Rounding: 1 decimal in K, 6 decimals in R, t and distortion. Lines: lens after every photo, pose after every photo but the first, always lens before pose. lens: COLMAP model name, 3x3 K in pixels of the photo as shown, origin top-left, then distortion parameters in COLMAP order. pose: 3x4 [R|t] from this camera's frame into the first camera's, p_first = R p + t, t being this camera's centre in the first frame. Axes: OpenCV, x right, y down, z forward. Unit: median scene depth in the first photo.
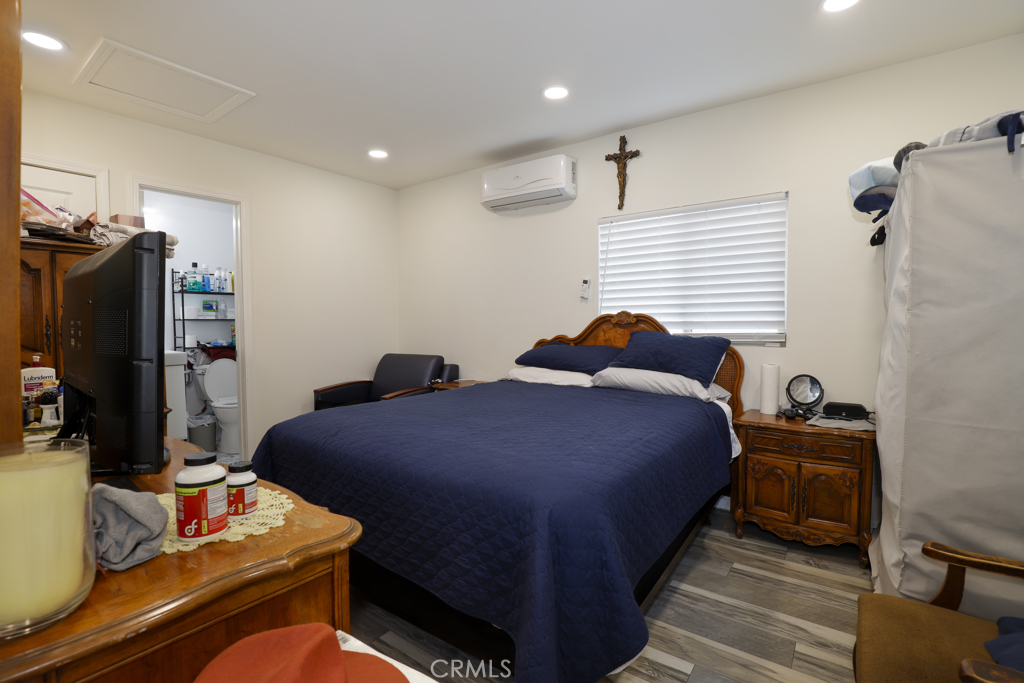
lens RADIAL K [[483.0, 0, 512.0], [0, 483.0, 341.5], [0, 0, 1]] dist [-0.022467, 0.000089]
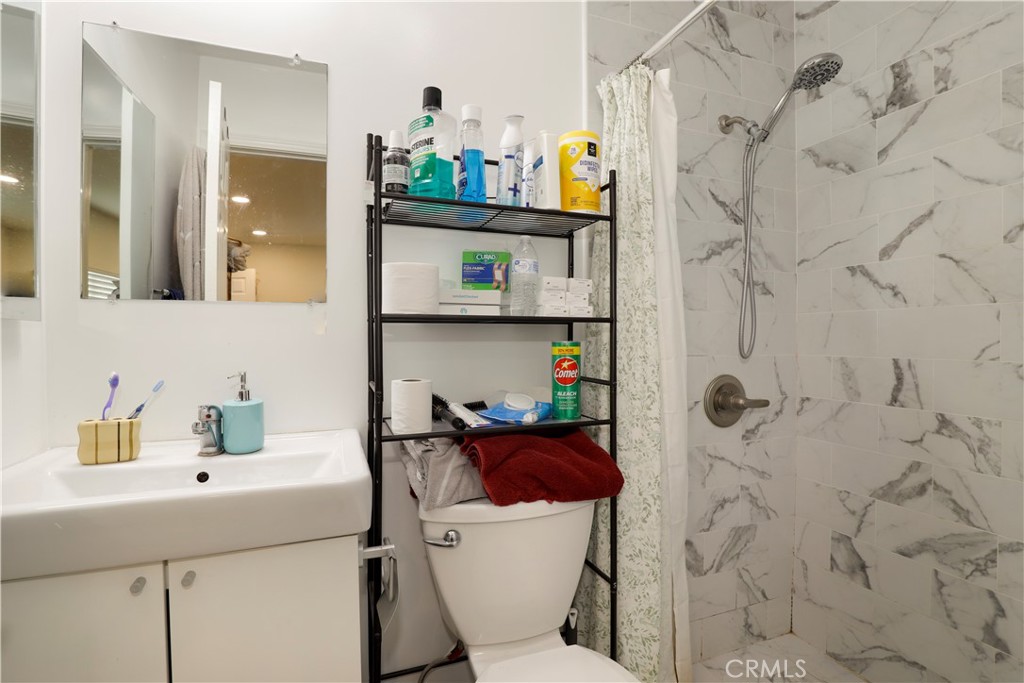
lens RADIAL K [[483.0, 0, 512.0], [0, 483.0, 341.5], [0, 0, 1]] dist [-0.022467, 0.000089]
pose [[0.857884, 0.003875, -0.513828, -0.480275], [-0.019235, 0.999513, -0.024577, -0.026631], [0.513483, 0.030968, 0.857541, 0.780209]]
